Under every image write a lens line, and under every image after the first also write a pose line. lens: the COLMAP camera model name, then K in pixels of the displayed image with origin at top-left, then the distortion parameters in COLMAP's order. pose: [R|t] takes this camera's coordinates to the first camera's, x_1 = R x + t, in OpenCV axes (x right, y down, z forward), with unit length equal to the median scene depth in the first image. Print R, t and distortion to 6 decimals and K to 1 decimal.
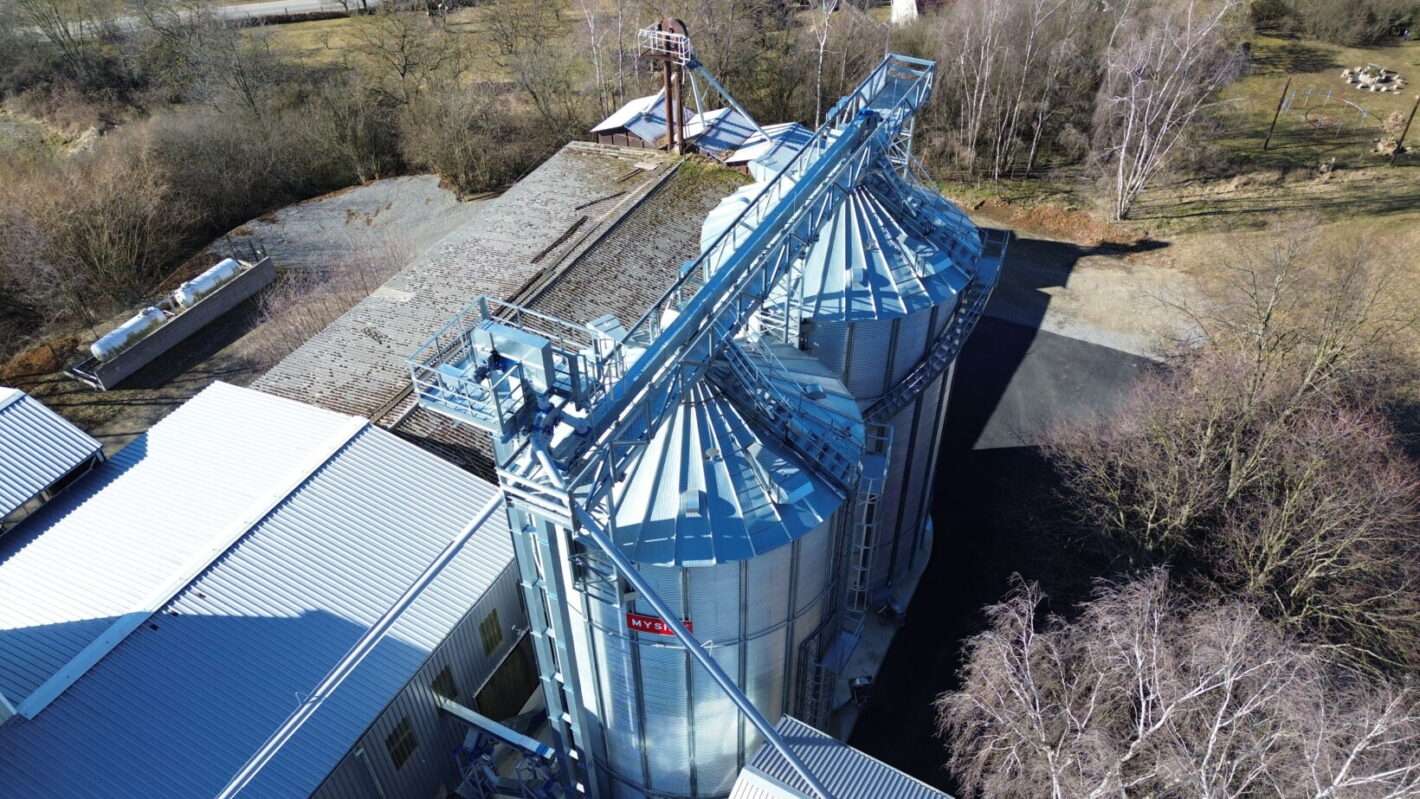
lens RADIAL K [[1007.7, 0, 702.6], [0, 1007.7, 393.1], [0, 0, 1]] dist [0.010697, -0.000505]
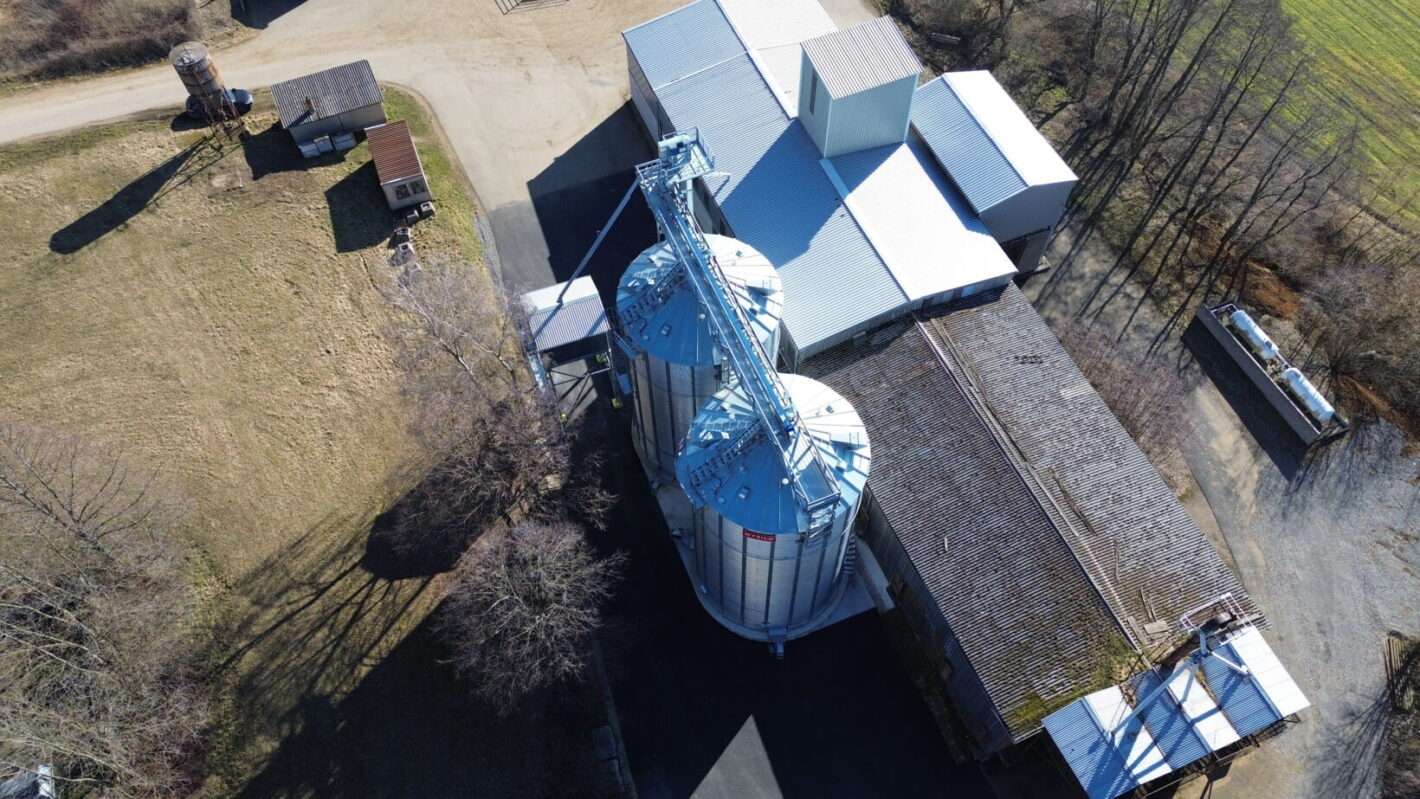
lens RADIAL K [[998.8, 0, 708.8], [0, 998.8, 384.7], [0, 0, 1]] dist [0.044936, -0.064316]
pose [[-0.641035, 0.657223, -0.396399, 0.801540], [-0.481690, 0.057590, 0.874447, -1.554227], [0.597535, 0.751493, 0.279660, 0.498185]]
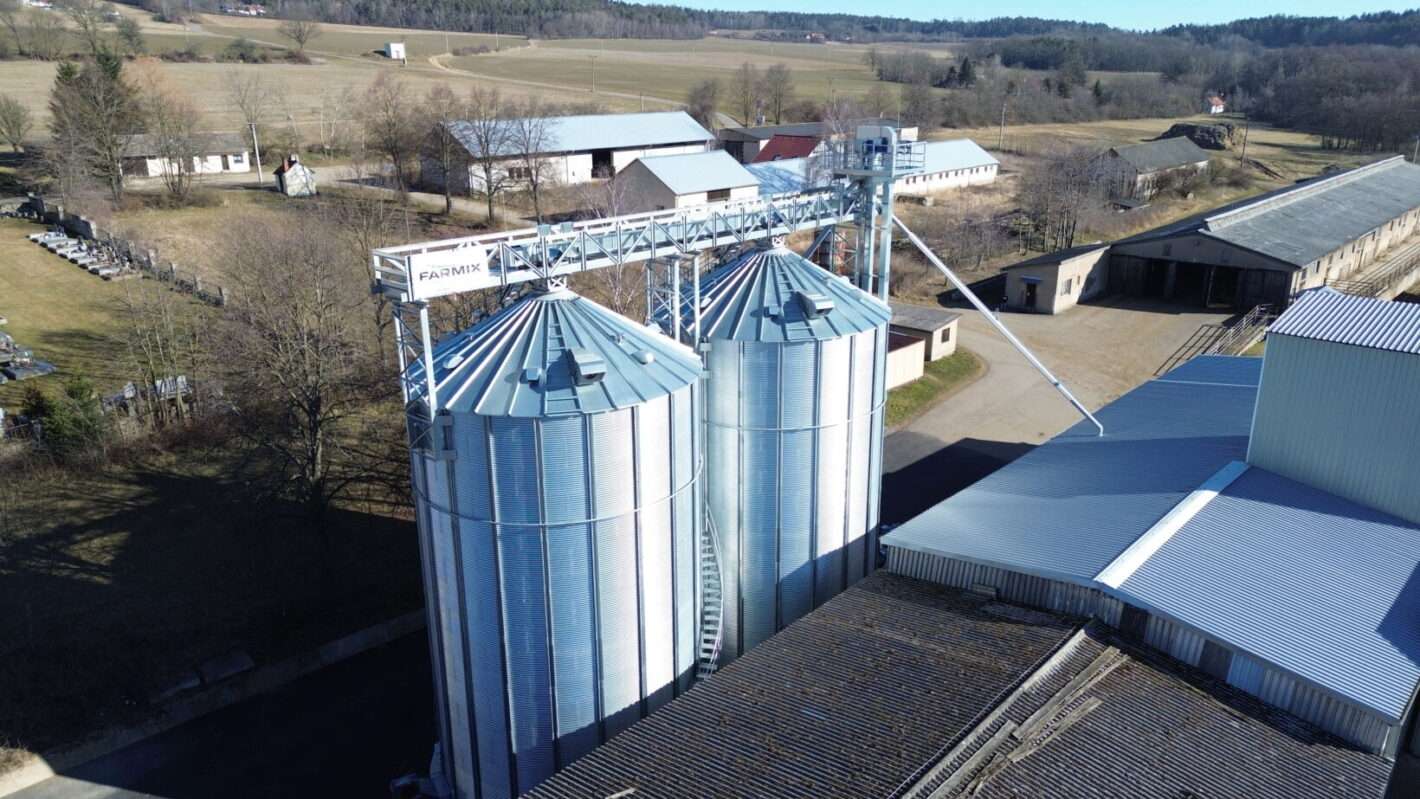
lens RADIAL K [[1007.7, 0, 702.6], [0, 1007.7, 393.1], [0, 0, 1]] dist [0.010697, -0.000505]
pose [[-0.965695, -0.063465, 0.251803, -0.257052], [0.183318, 0.520180, 0.834151, -0.981652], [-0.183922, 0.851695, -0.490701, 1.599707]]
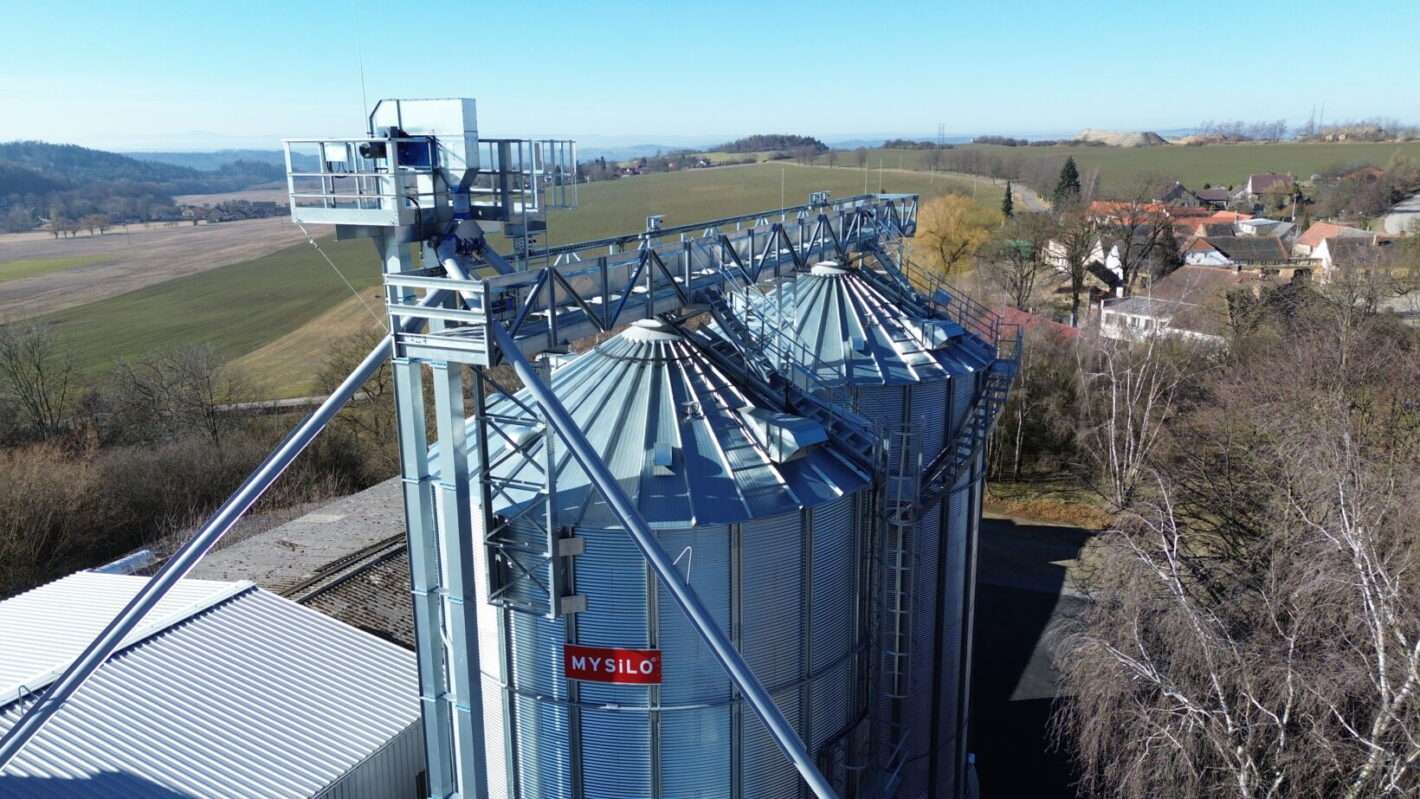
lens RADIAL K [[998.8, 0, 708.8], [0, 998.8, 384.7], [0, 0, 1]] dist [0.044936, -0.064316]
pose [[0.999539, 0.000023, 0.030356, 0.000913], [0.013925, 0.888228, -0.459192, 0.304903], [-0.026973, 0.459403, 0.887818, 0.259990]]
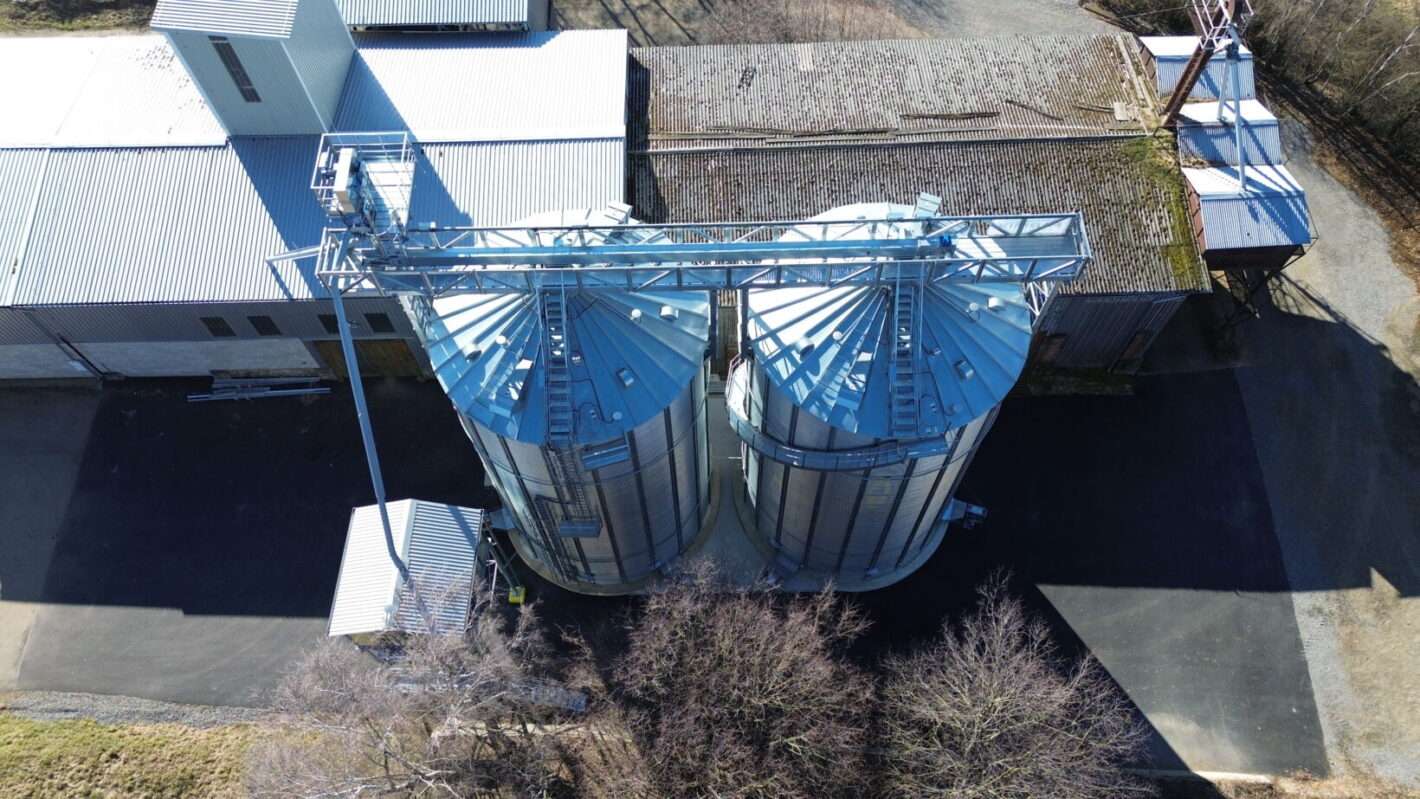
lens RADIAL K [[998.8, 0, 708.8], [0, 998.8, 384.7], [0, 0, 1]] dist [0.044936, -0.064316]
pose [[0.481929, 0.768298, -0.421263, 0.568538], [-0.566268, 0.639984, 0.519385, -0.568553], [0.668644, -0.011759, 0.743490, 0.173880]]
